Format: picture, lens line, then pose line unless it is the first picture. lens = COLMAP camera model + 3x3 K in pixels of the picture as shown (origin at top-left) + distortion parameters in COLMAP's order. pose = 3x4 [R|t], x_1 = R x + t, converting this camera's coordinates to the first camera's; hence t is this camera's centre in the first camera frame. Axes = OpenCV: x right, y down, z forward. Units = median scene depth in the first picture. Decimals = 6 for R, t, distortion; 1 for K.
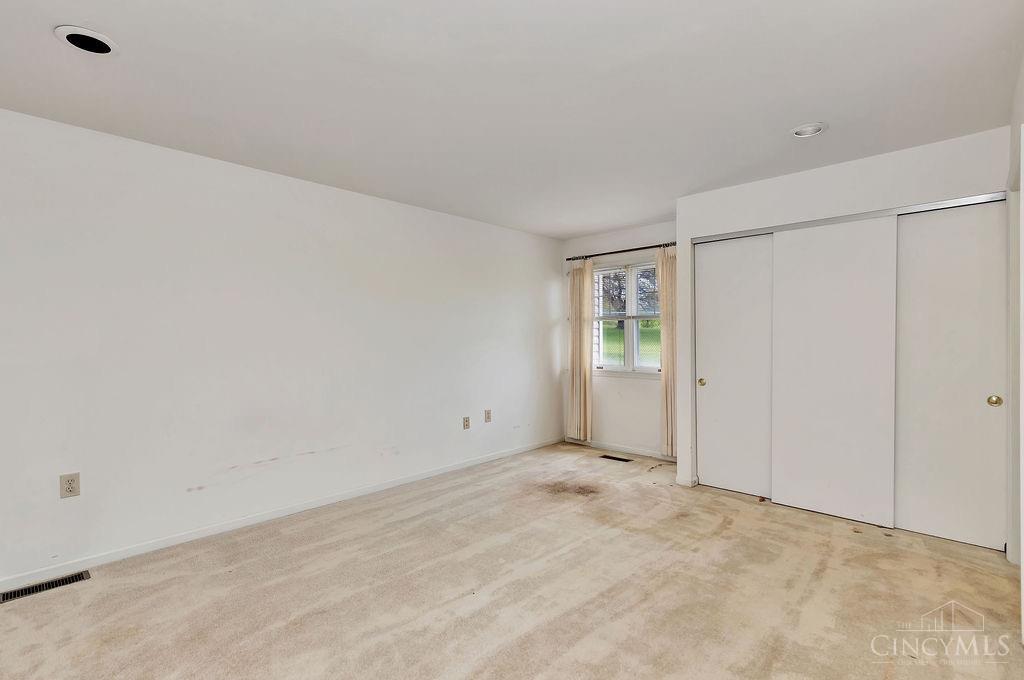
lens RADIAL K [[469.2, 0, 501.3], [0, 469.2, 342.4], [0, 0, 1]] dist [0.015457, -0.001744]
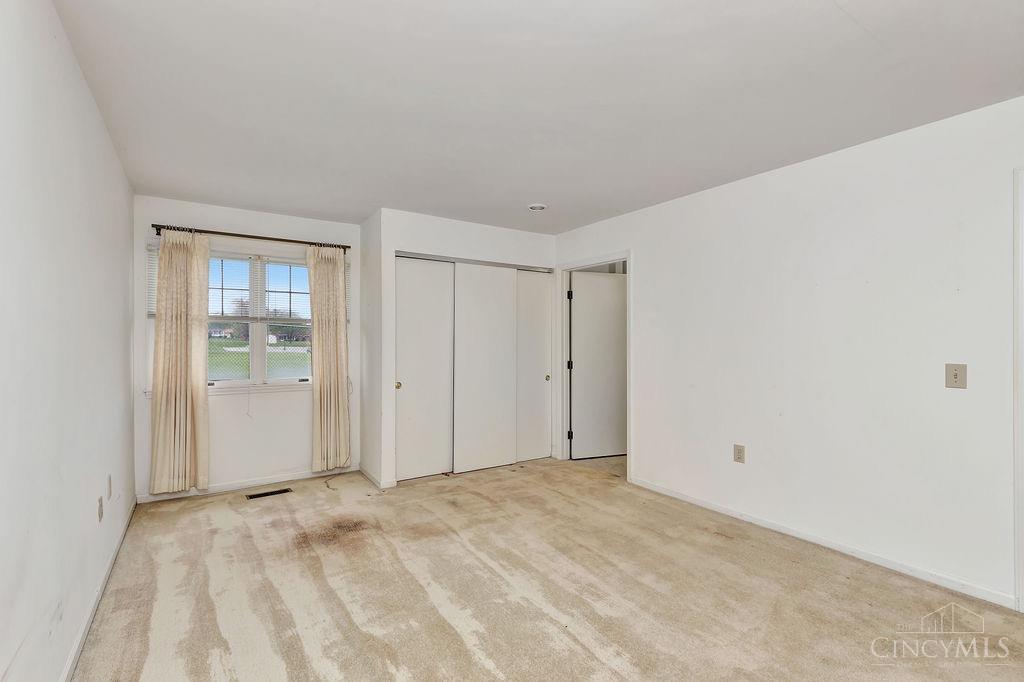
lens RADIAL K [[469.2, 0, 501.9], [0, 469.2, 337.6], [0, 0, 1]] dist [0.015457, -0.001744]
pose [[0.226419, 0.012629, 0.973948, -0.705537], [0.008149, 0.999856, -0.014860, -0.008278], [-0.973996, 0.011301, 0.226284, 0.653883]]
